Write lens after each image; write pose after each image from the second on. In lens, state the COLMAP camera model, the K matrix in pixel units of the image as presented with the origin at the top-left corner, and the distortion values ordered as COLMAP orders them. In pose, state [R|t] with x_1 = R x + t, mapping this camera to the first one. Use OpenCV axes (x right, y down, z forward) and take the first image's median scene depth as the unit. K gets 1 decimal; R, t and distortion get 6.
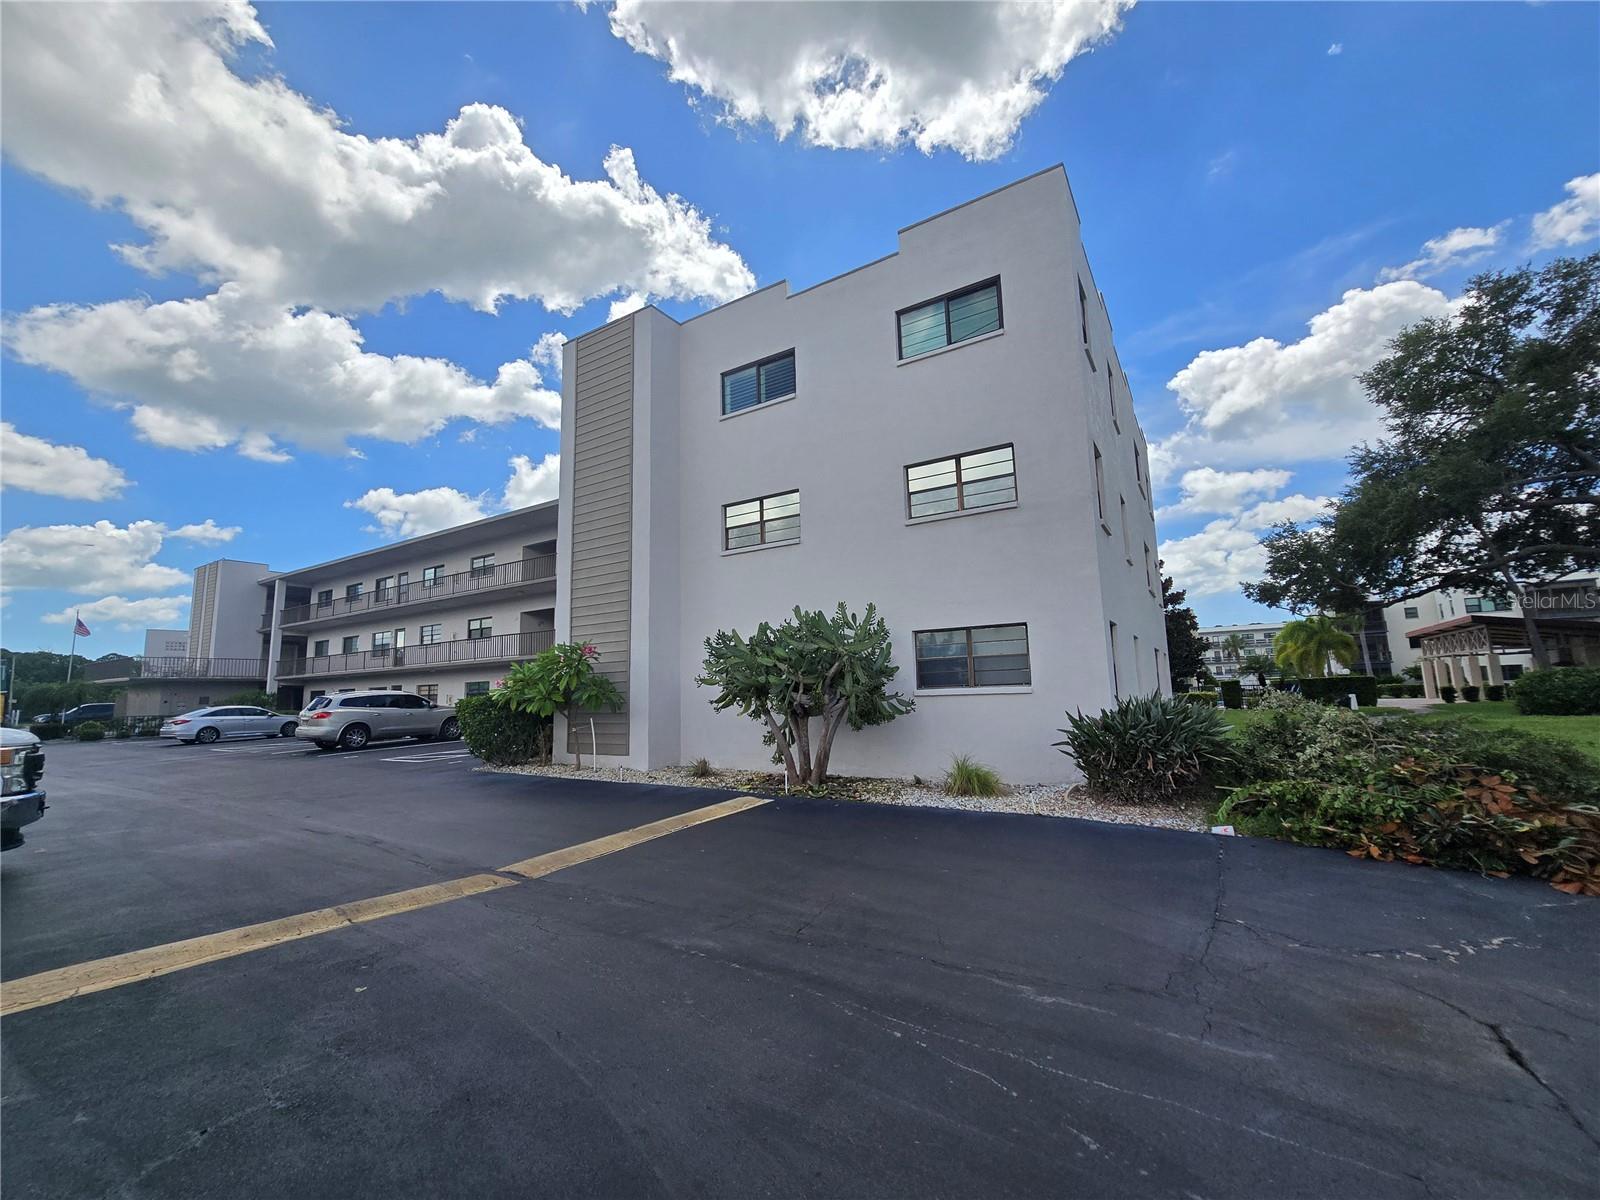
lens RADIAL K [[654.5, 0, 808.0], [0, 654.5, 595.8], [0, 0, 1]] dist [-0.009683, 0.002767]
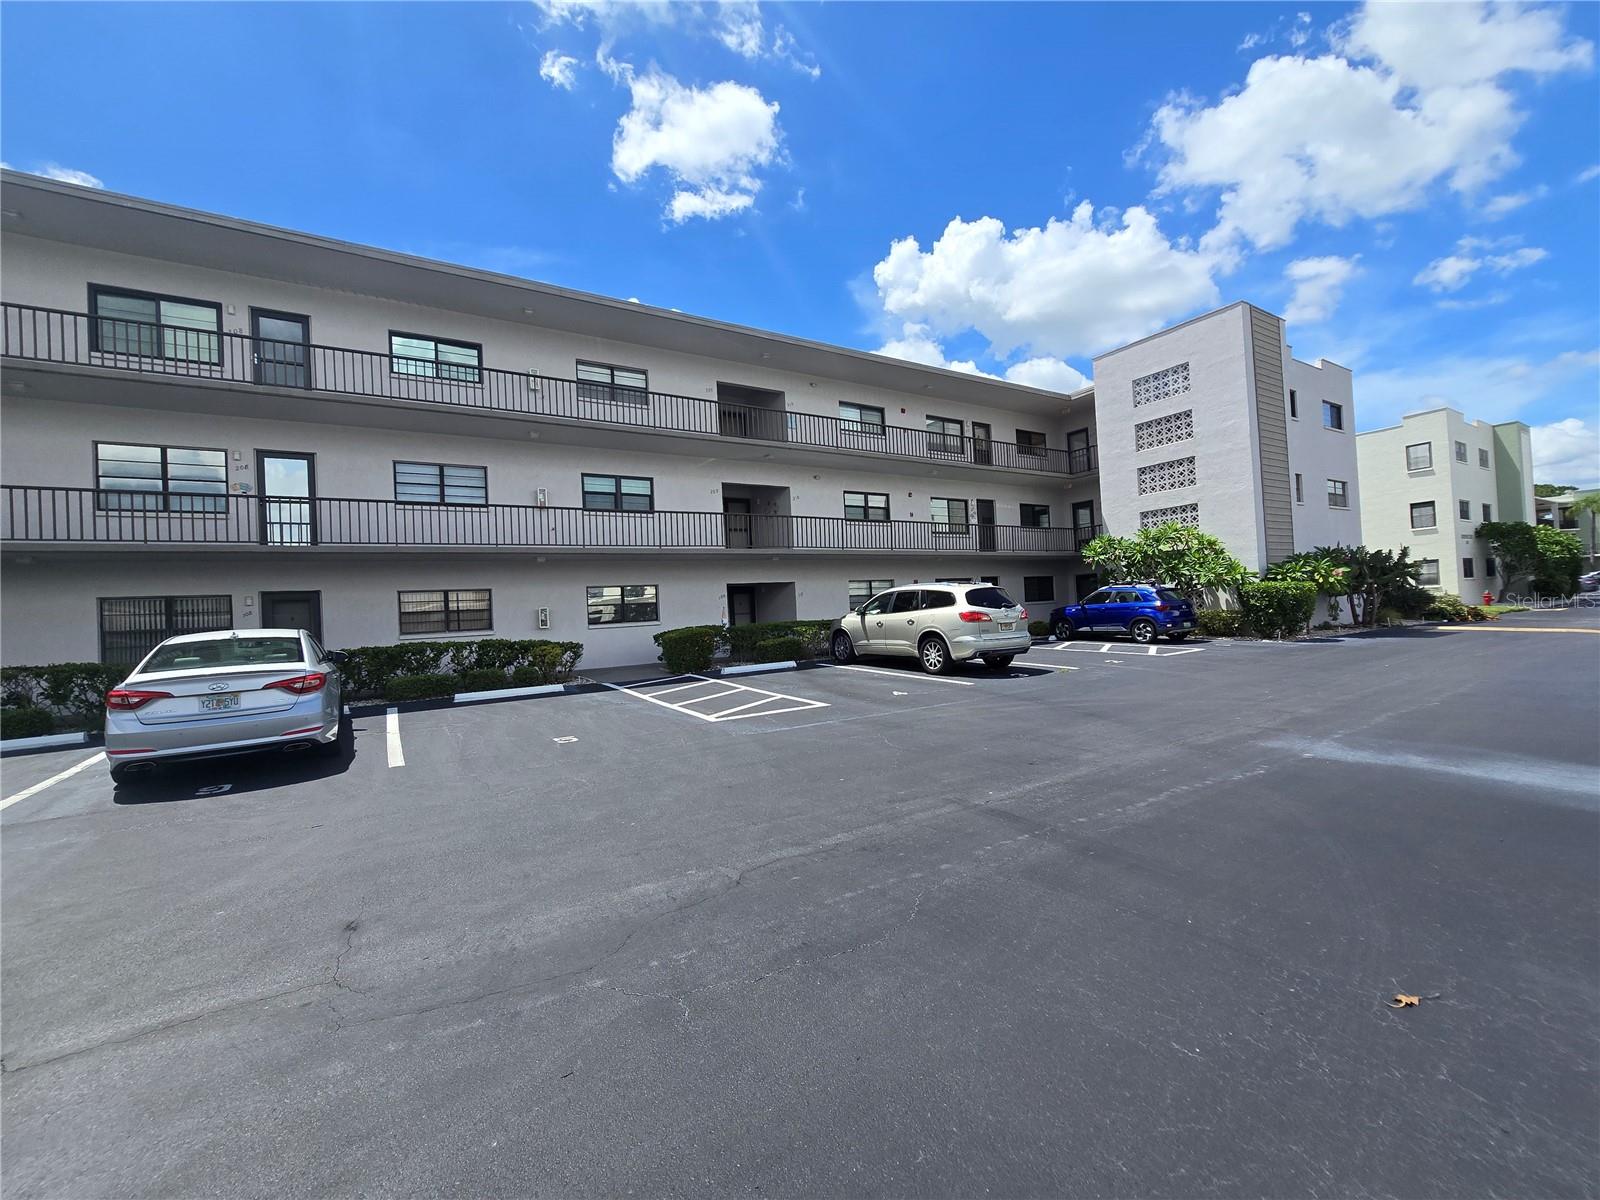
lens RADIAL K [[654.5, 0, 801.1], [0, 654.5, 599.4], [0, 0, 1]] dist [-0.009683, 0.002767]
pose [[0.444117, 0.023401, 0.895663, -0.937898], [-0.103120, 0.994351, 0.025153, 0.111398], [-0.890015, -0.103532, 0.444021, 0.585138]]
